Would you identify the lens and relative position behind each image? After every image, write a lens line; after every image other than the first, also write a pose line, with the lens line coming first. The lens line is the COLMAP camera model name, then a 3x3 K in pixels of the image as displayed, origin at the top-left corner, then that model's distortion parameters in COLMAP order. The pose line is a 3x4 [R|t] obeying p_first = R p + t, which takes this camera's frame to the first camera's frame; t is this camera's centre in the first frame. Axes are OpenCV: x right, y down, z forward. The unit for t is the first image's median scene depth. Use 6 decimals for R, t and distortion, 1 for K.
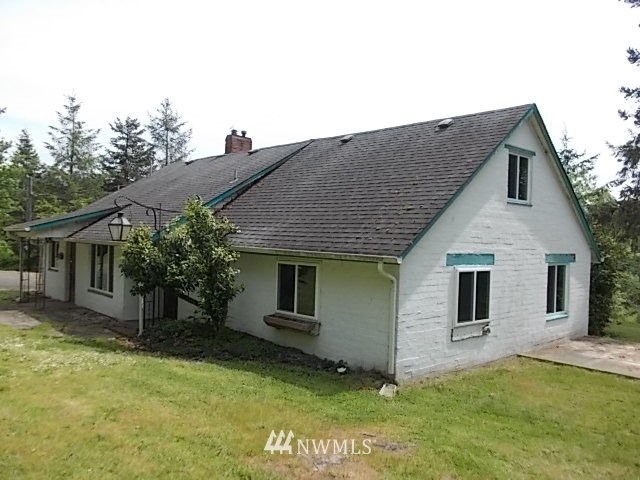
lens RADIAL K [[540.4, 0, 317.1], [0, 540.4, 243.6], [0, 0, 1]] dist [-0.013029, -0.016115]
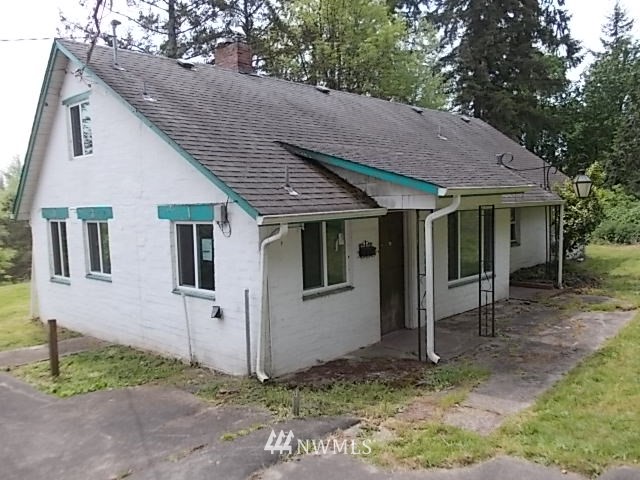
lens RADIAL K [[540.4, 0, 321.5], [0, 540.4, 242.5], [0, 0, 1]] dist [-0.013029, -0.016115]
pose [[-0.081257, -0.102168, 0.991443, -1.436224], [0.037603, 0.993710, 0.105484, -0.050623], [-0.995984, 0.045852, -0.076904, 1.672538]]
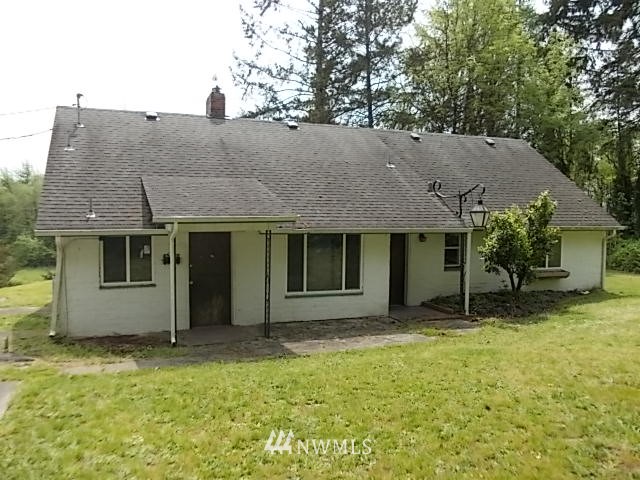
lens RADIAL K [[540.4, 0, 317.0], [0, 540.4, 236.2], [0, 0, 1]] dist [-0.013029, -0.016115]
pose [[0.352944, -0.068991, 0.933097, -1.540964], [0.012216, 0.997533, 0.069135, -0.067537], [-0.935565, -0.013002, 0.352916, 0.980825]]
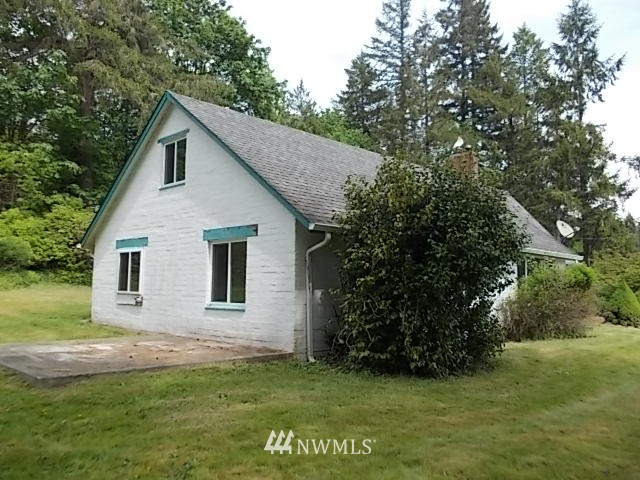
lens RADIAL K [[540.4, 0, 319.5], [0, 540.4, 239.2], [0, 0, 1]] dist [-0.013029, -0.016115]
pose [[0.042015, -0.114925, -0.992485, 1.396320], [-0.022953, 0.992989, -0.115955, 0.140334], [0.998853, 0.027652, 0.039082, 1.235851]]
